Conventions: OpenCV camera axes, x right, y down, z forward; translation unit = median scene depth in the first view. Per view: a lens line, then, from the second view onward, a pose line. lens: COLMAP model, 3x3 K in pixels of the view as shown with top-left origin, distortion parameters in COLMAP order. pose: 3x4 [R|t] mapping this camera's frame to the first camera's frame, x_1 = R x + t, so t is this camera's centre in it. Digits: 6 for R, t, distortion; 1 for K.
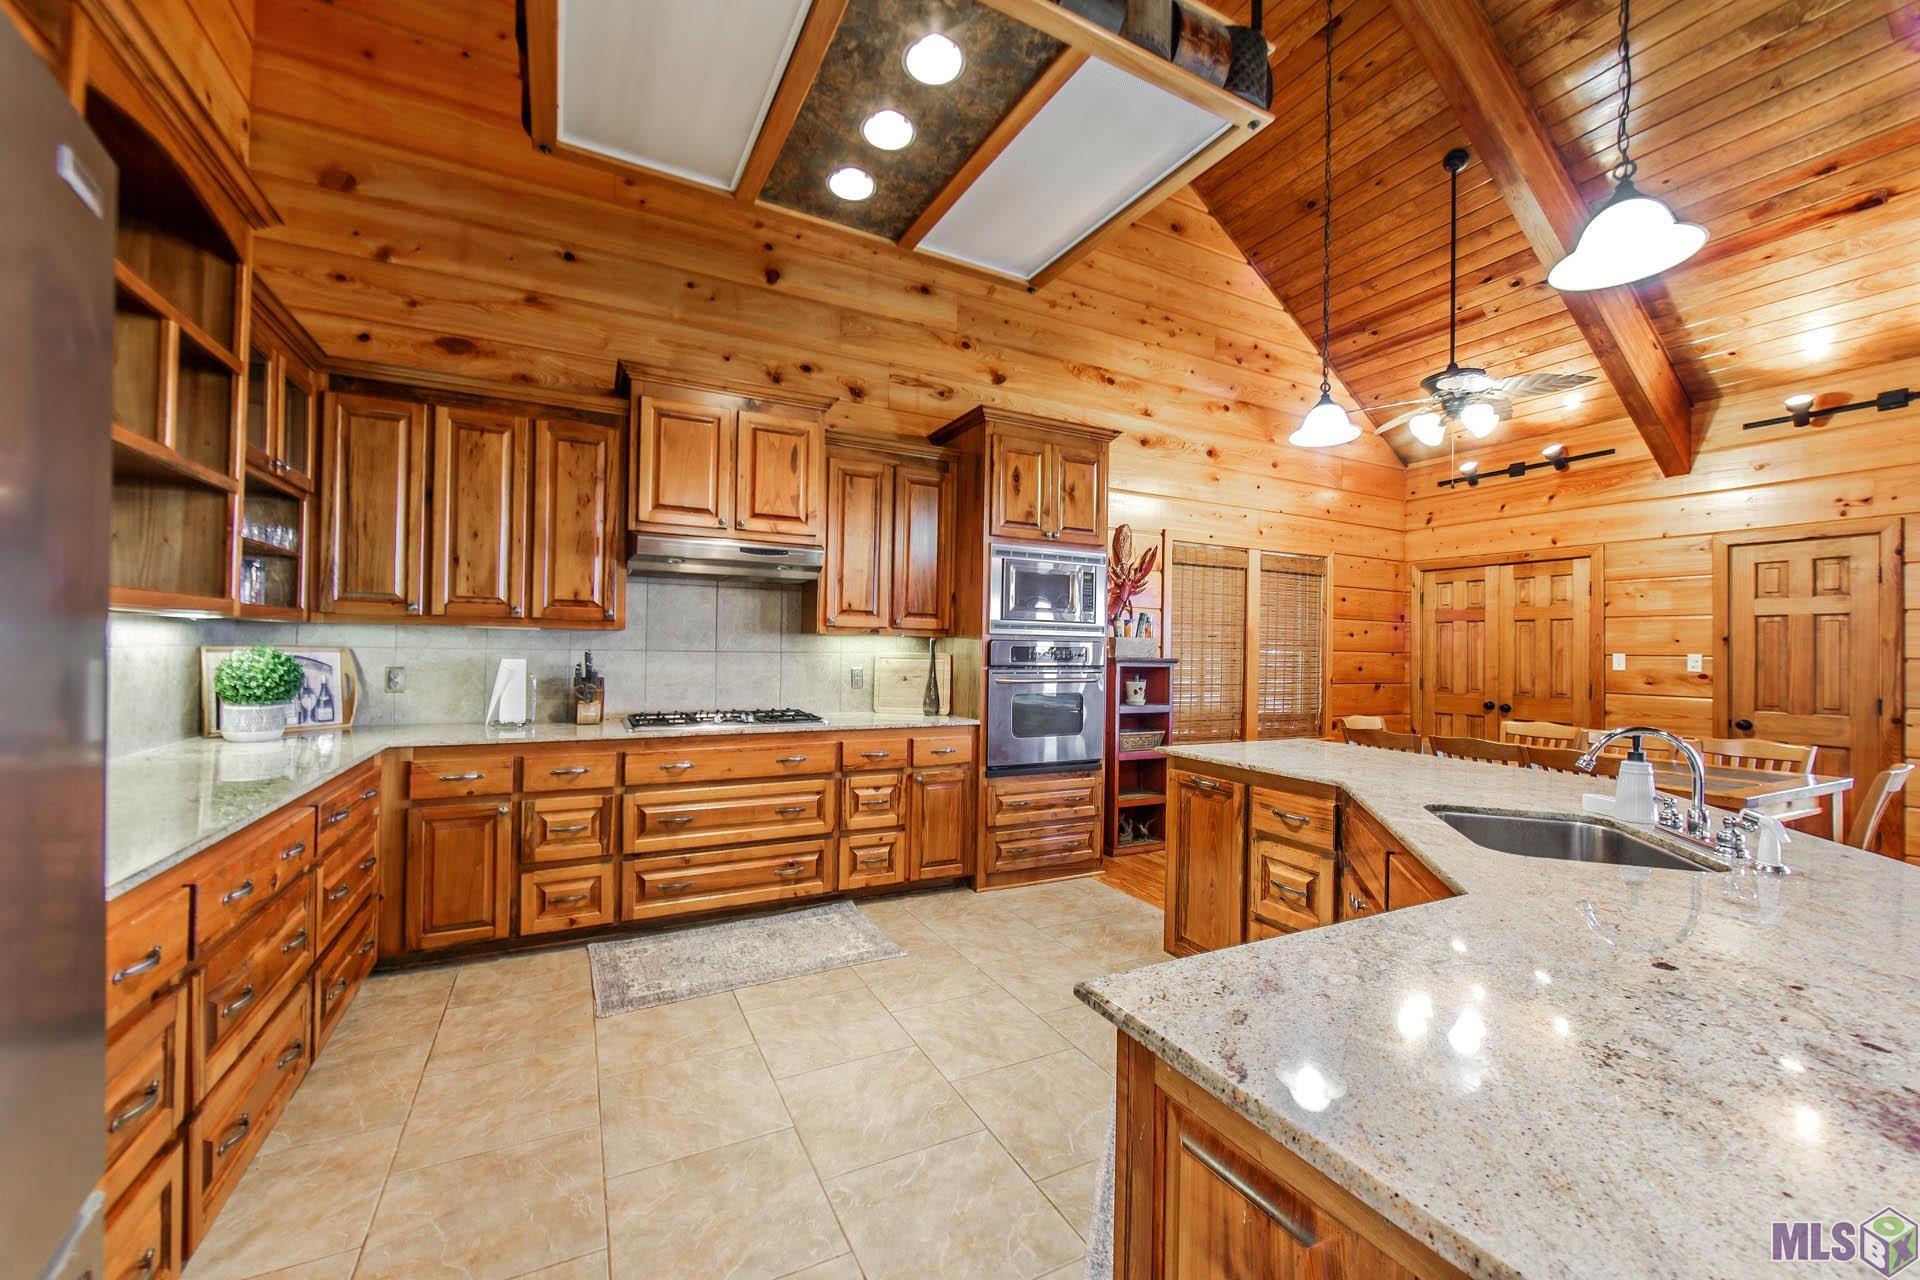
lens RADIAL K [[753.8, 0, 960.0], [0, 753.8, 640.0], [0, 0, 1]] dist [-0.001524, -0.000299]
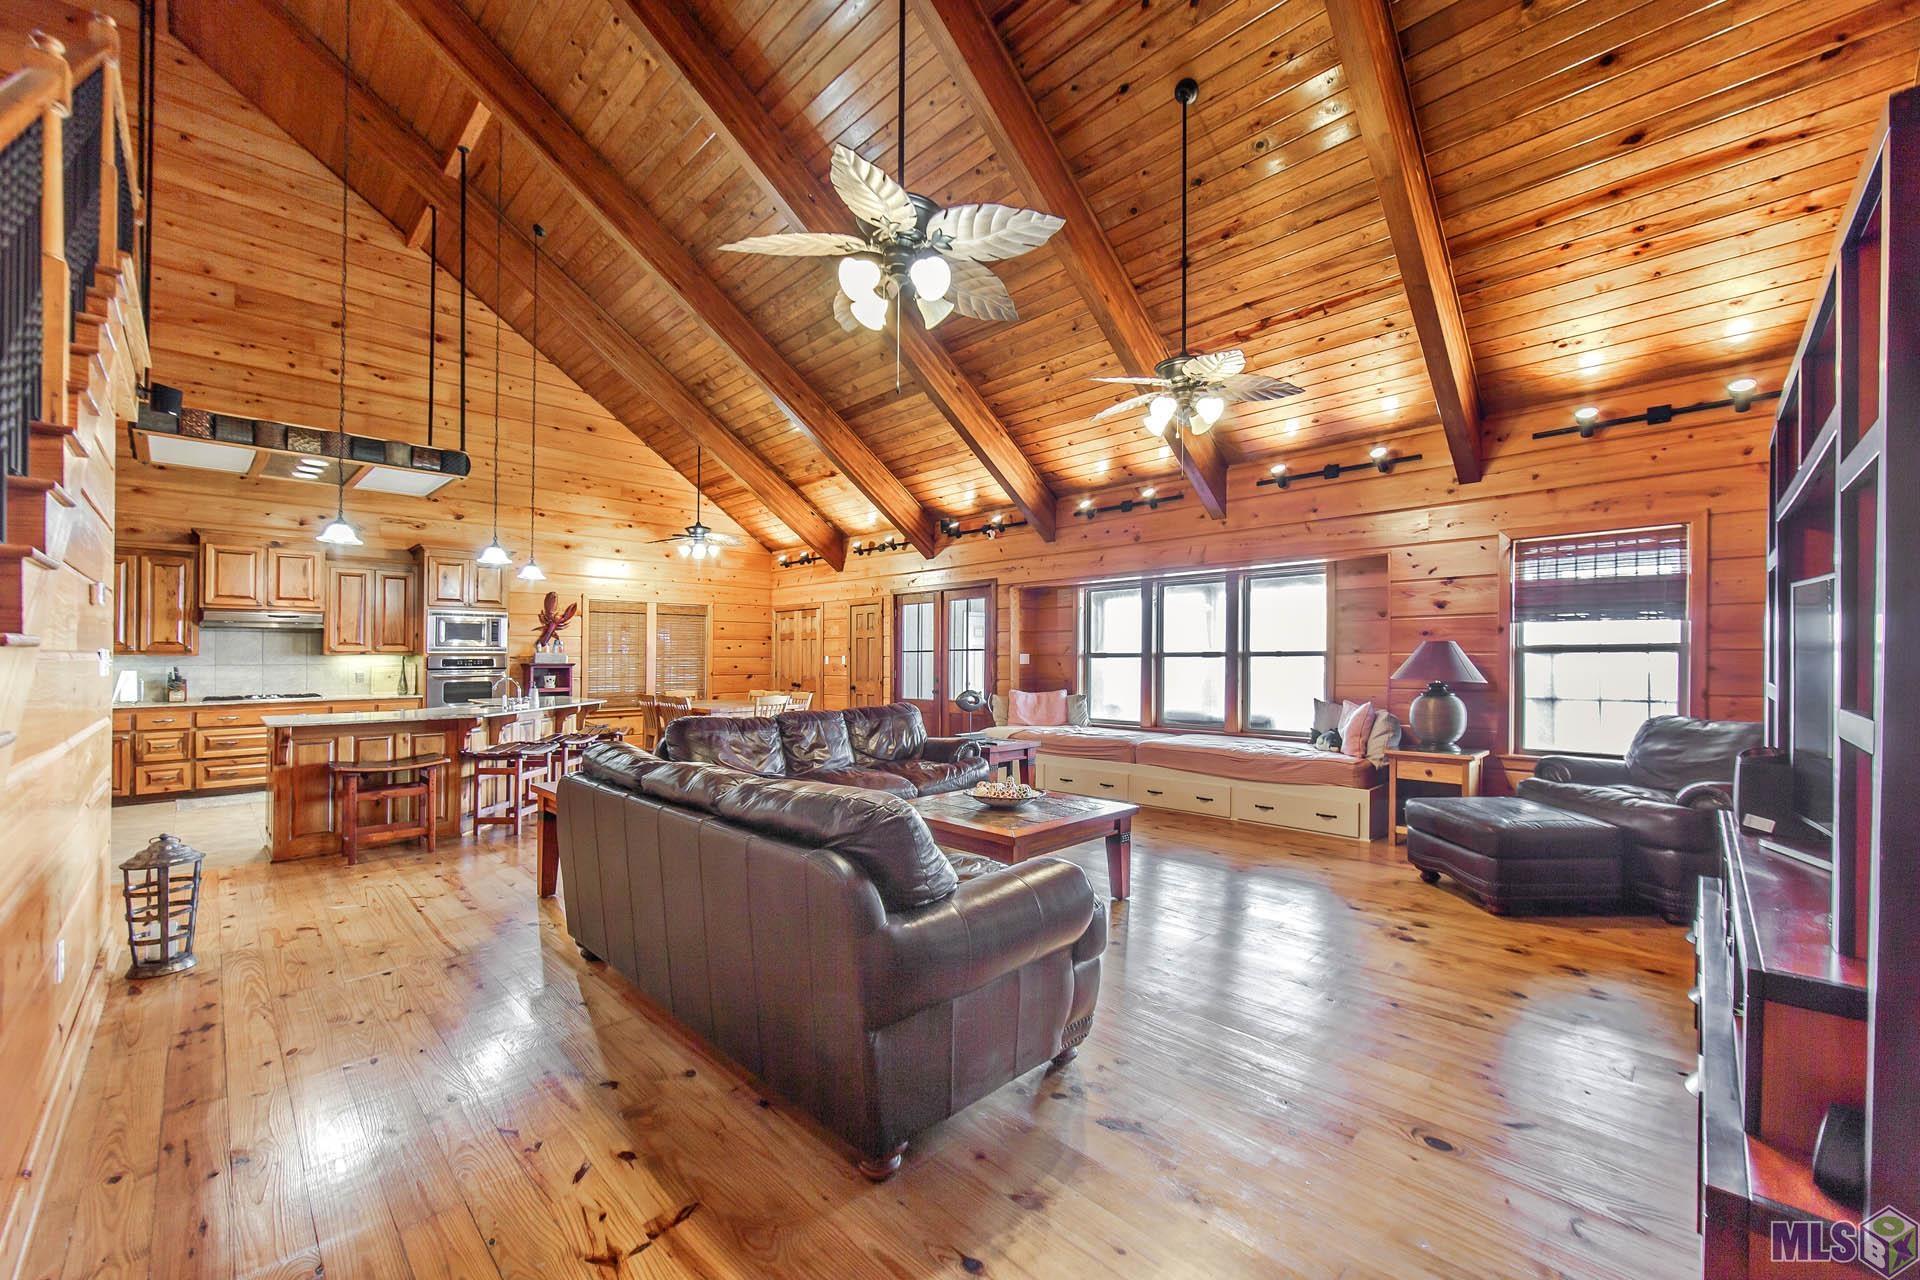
lens RADIAL K [[747.7, 0, 966.8], [0, 747.7, 647.2], [0, 0, 1]] dist [-0.000150, -0.000230]
pose [[0.949172, -0.014902, 0.314405, 0.796715], [0.014595, 0.999888, 0.003330, -0.010906], [-0.314419, 0.001428, 0.949283, -1.406428]]
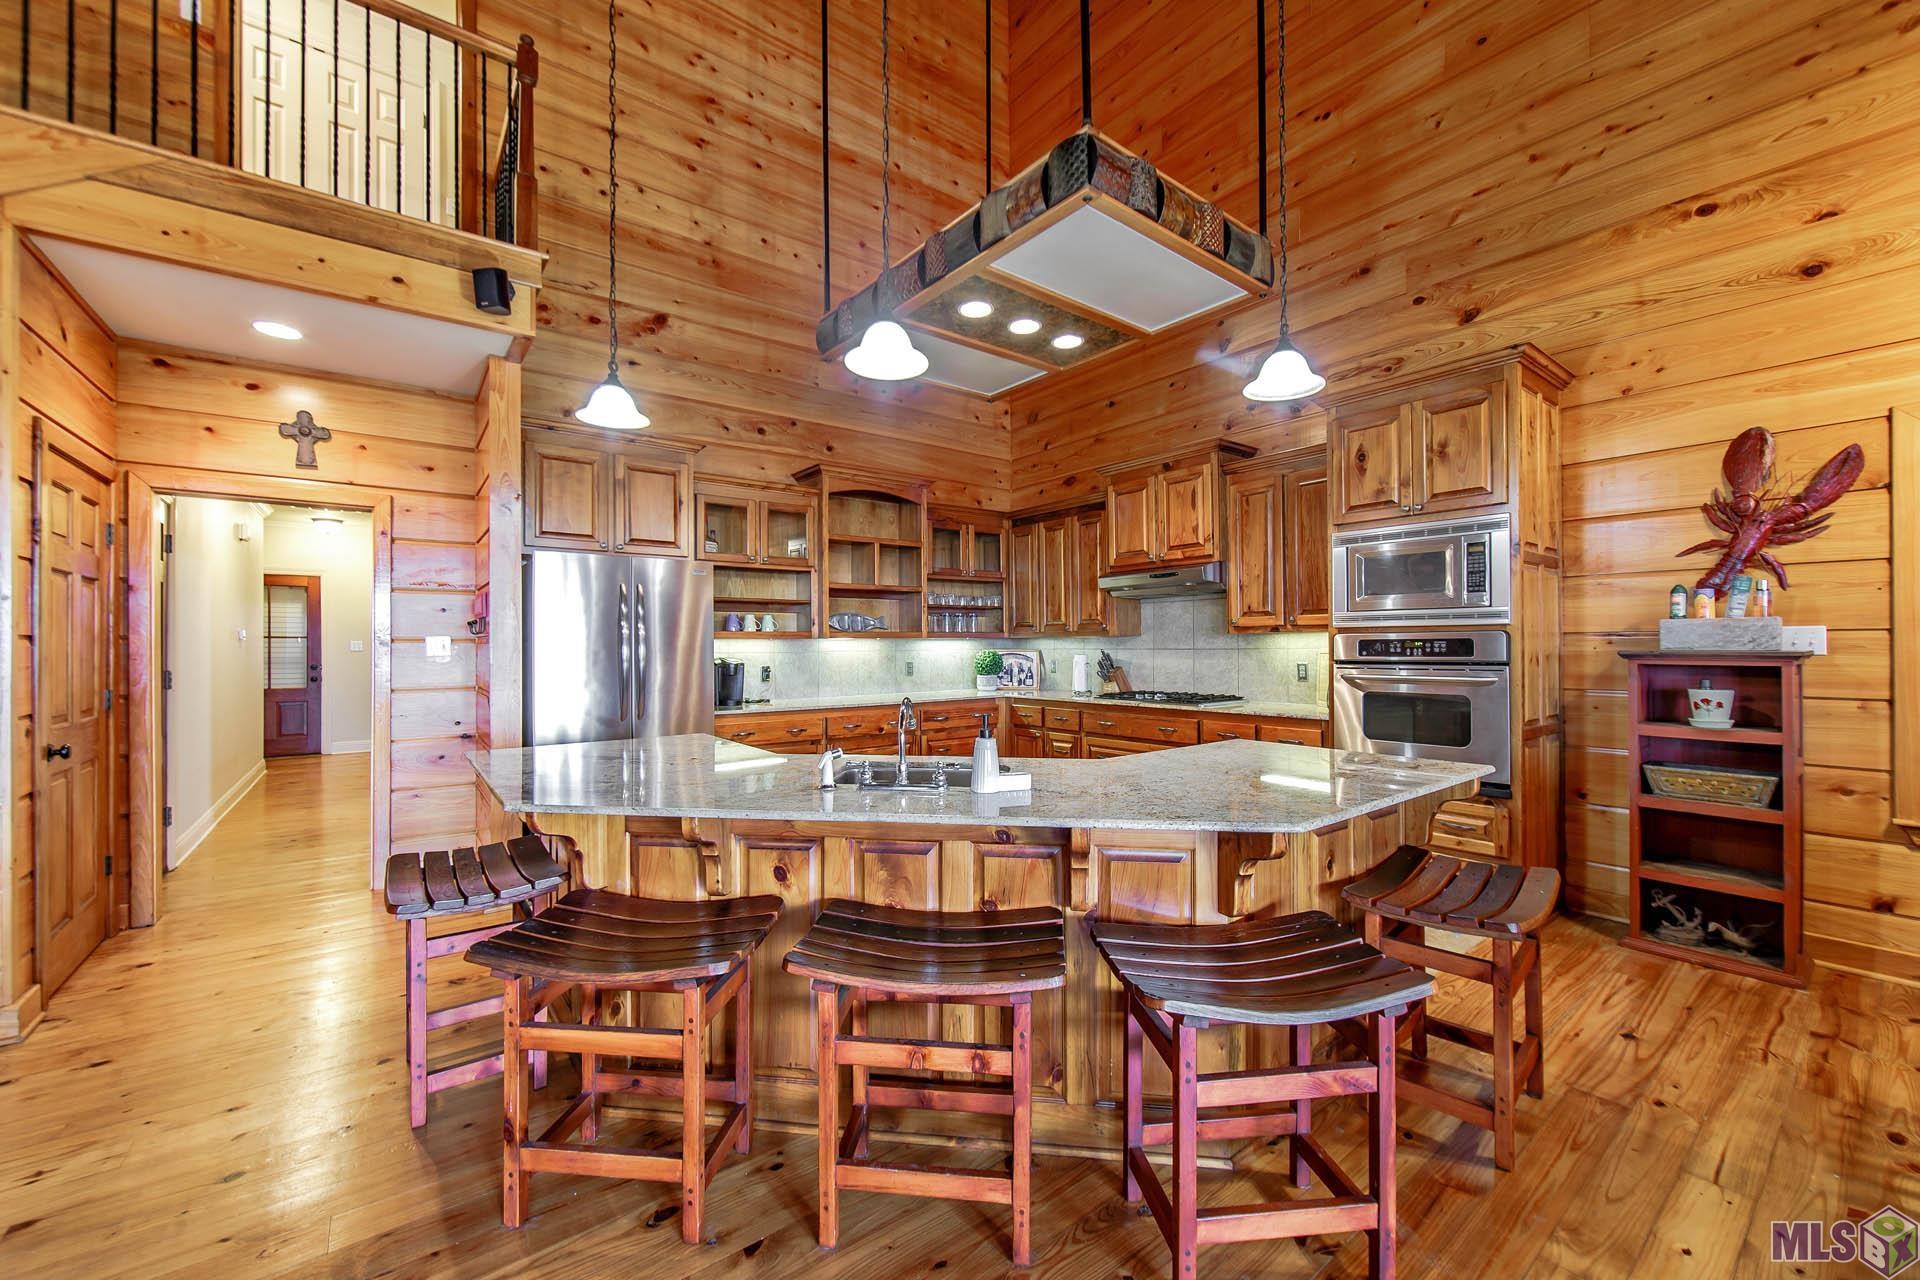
lens RADIAL K [[753.8, 0, 960.0], [0, 753.8, 640.0], [0, 0, 1]] dist [-0.001524, -0.000299]
pose [[0.180265, -0.024539, -0.983312, 0.906658], [0.021372, 0.999550, -0.021026, 0.017668], [0.983386, -0.017225, 0.180708, 0.353630]]
